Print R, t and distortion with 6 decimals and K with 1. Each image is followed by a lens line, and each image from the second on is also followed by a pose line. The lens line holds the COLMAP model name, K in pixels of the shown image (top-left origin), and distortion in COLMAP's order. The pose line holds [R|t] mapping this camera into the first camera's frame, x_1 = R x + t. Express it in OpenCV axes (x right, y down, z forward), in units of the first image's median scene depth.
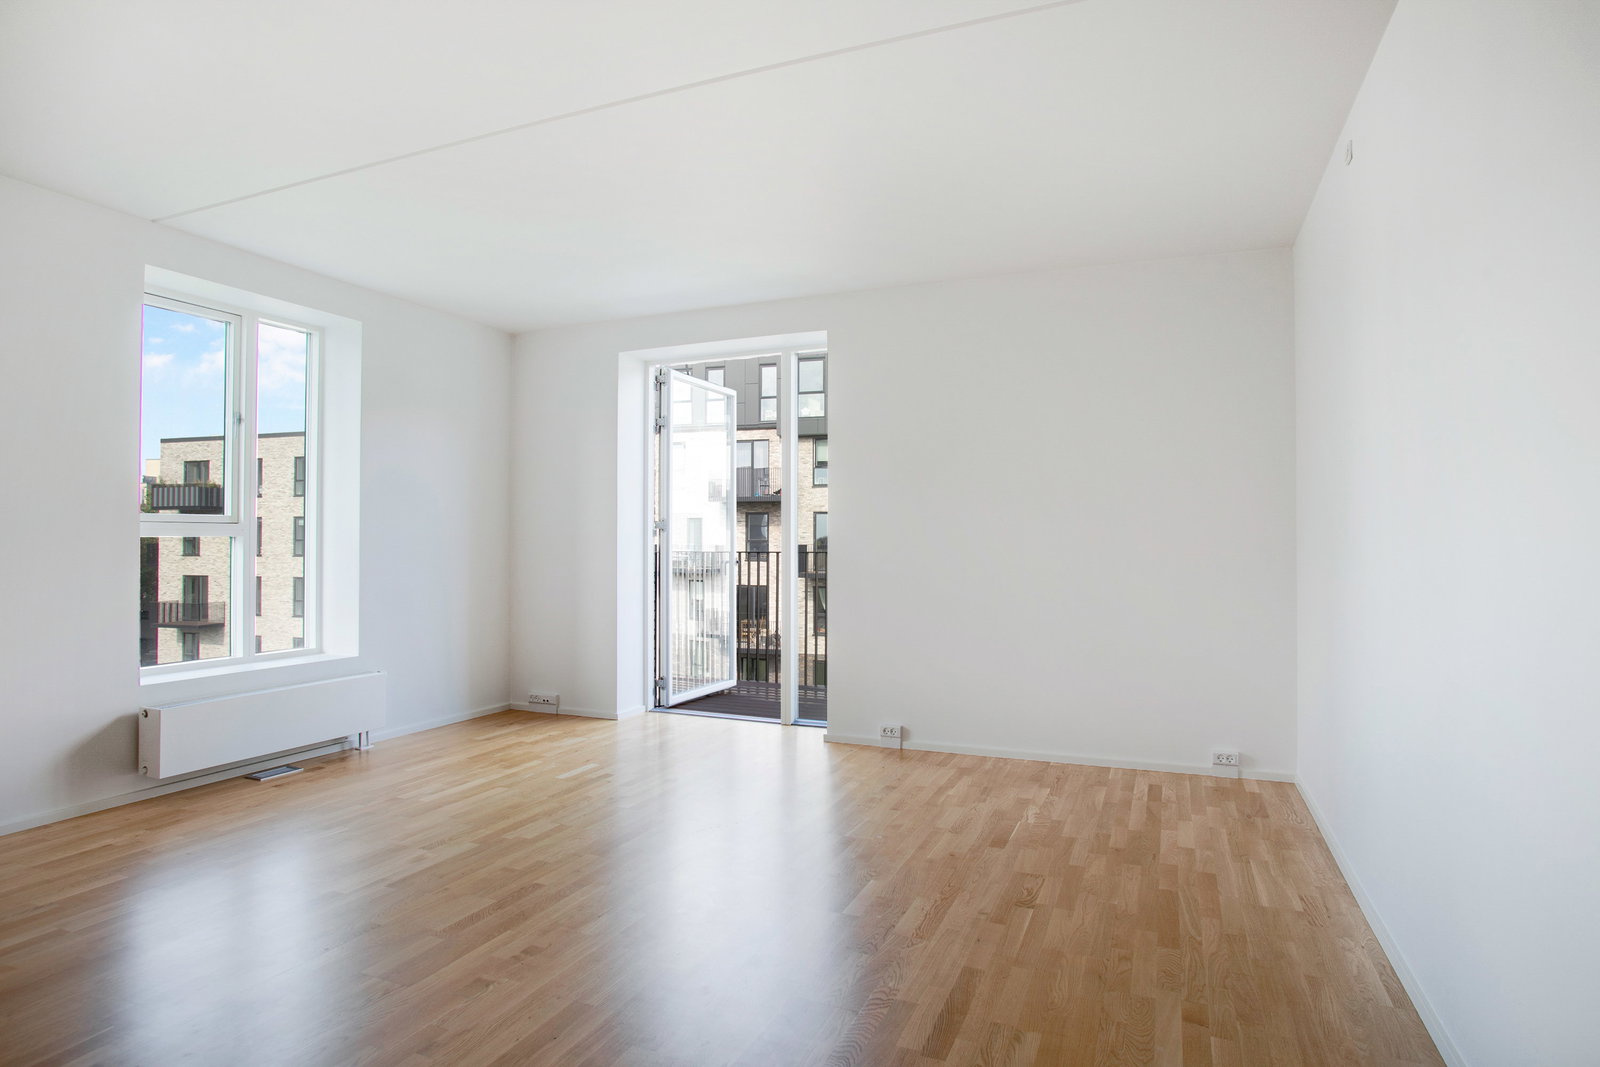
lens RADIAL K [[862.3, 0, 800.1], [0, 862.3, 533.9], [0, 0, 1]] dist [-0.028996, 0.000762]
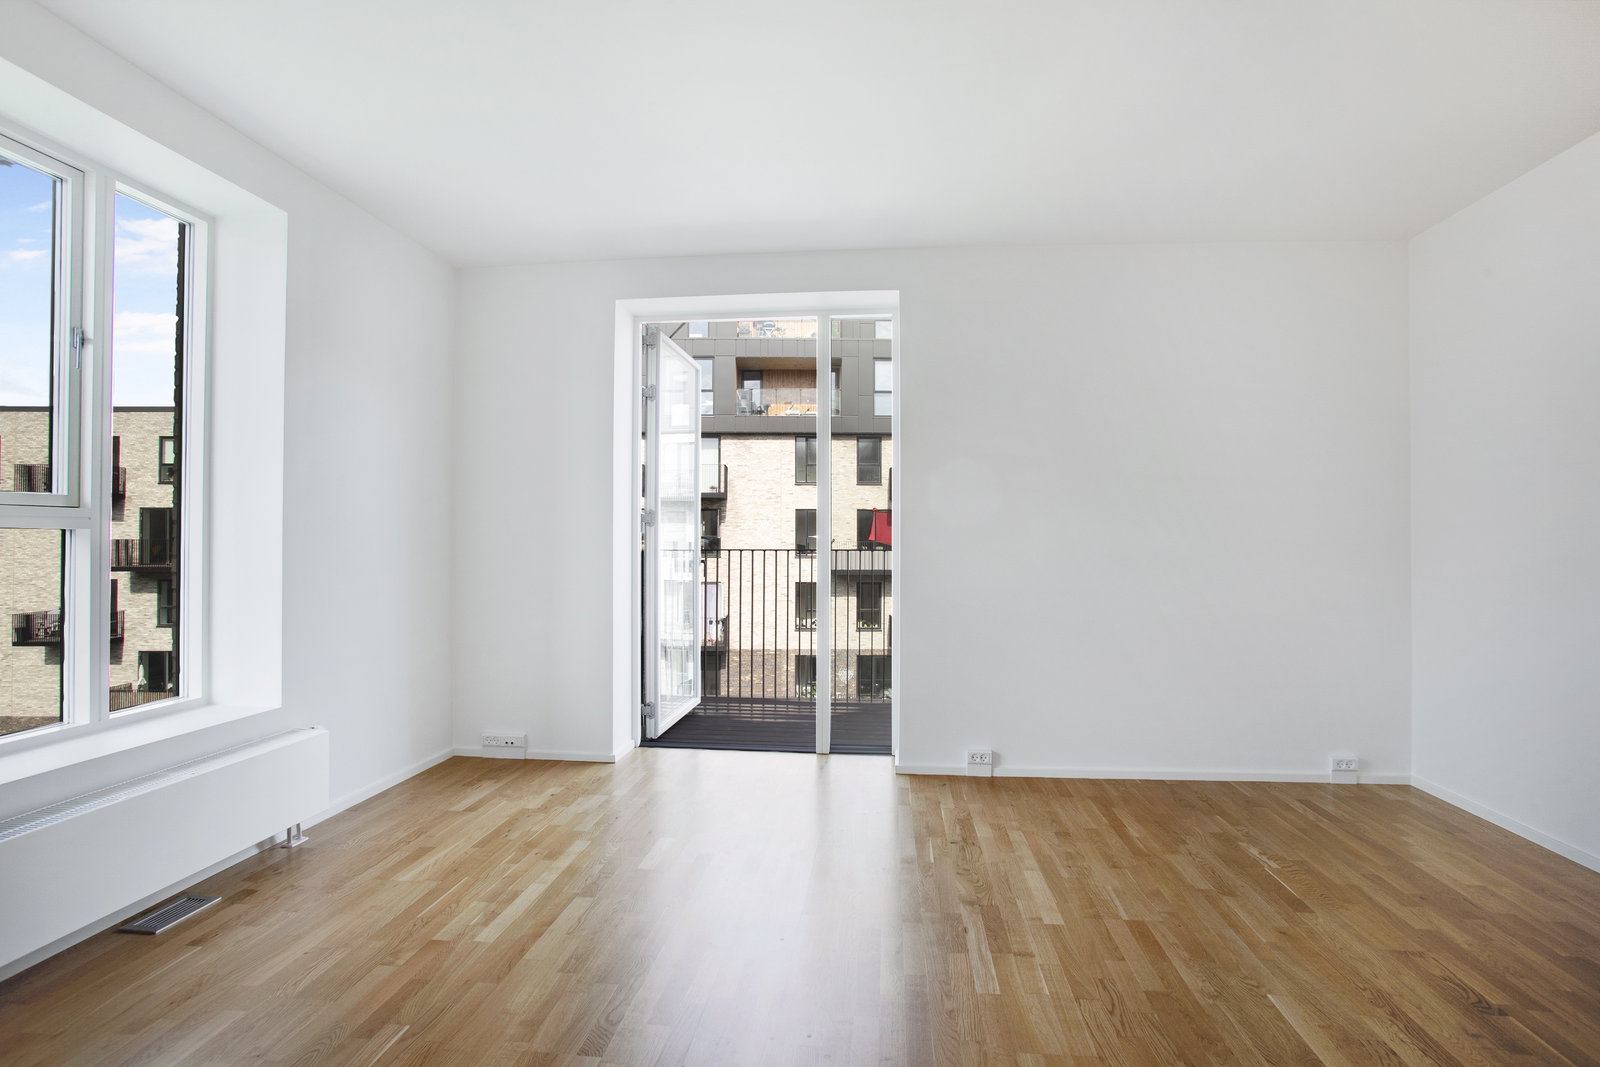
lens RADIAL K [[806.5, 0, 808.4], [0, 806.5, 530.3], [0, 0, 1]] dist [-0.028962, 0.010767]
pose [[0.958755, 0.003024, 0.284218, -0.334764], [-0.002179, 0.999992, -0.003290, 0.005369], [-0.284226, 0.002535, 0.958754, 0.315239]]
